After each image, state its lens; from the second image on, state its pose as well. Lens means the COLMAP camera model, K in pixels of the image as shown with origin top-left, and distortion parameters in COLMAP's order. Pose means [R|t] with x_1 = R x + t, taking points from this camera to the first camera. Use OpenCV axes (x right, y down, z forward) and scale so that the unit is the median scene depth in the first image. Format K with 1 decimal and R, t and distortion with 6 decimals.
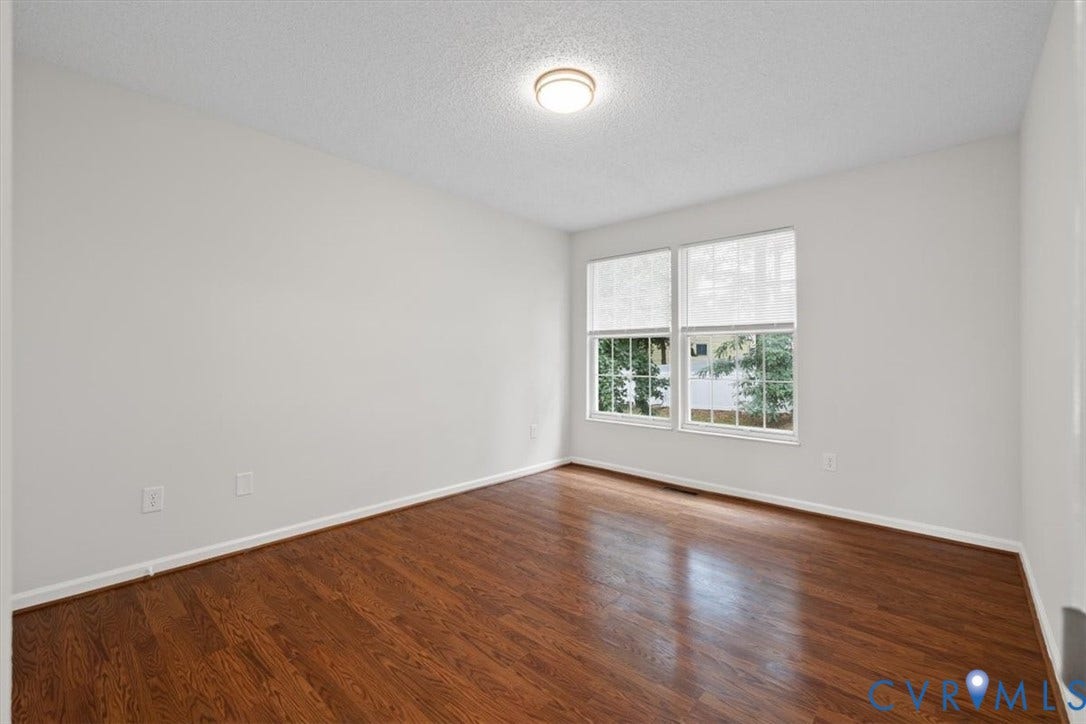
lens RADIAL K [[466.2, 0, 540.7], [0, 466.2, 358.4], [0, 0, 1]] dist [0.000409, -0.000134]
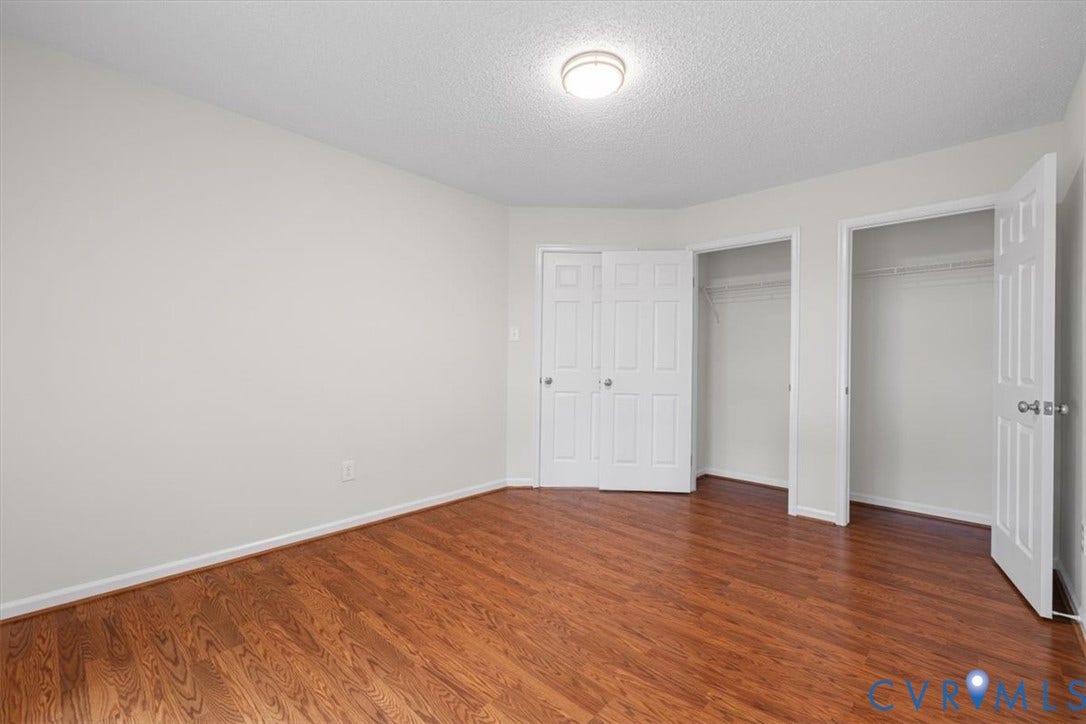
lens RADIAL K [[466.2, 0, 540.7], [0, 466.2, 358.4], [0, 0, 1]] dist [0.000409, -0.000134]
pose [[-0.999821, -0.017857, 0.006295, 0.152942], [-0.017854, 0.999840, 0.000627, -0.002513], [-0.006305, 0.000515, -0.999980, 2.067233]]
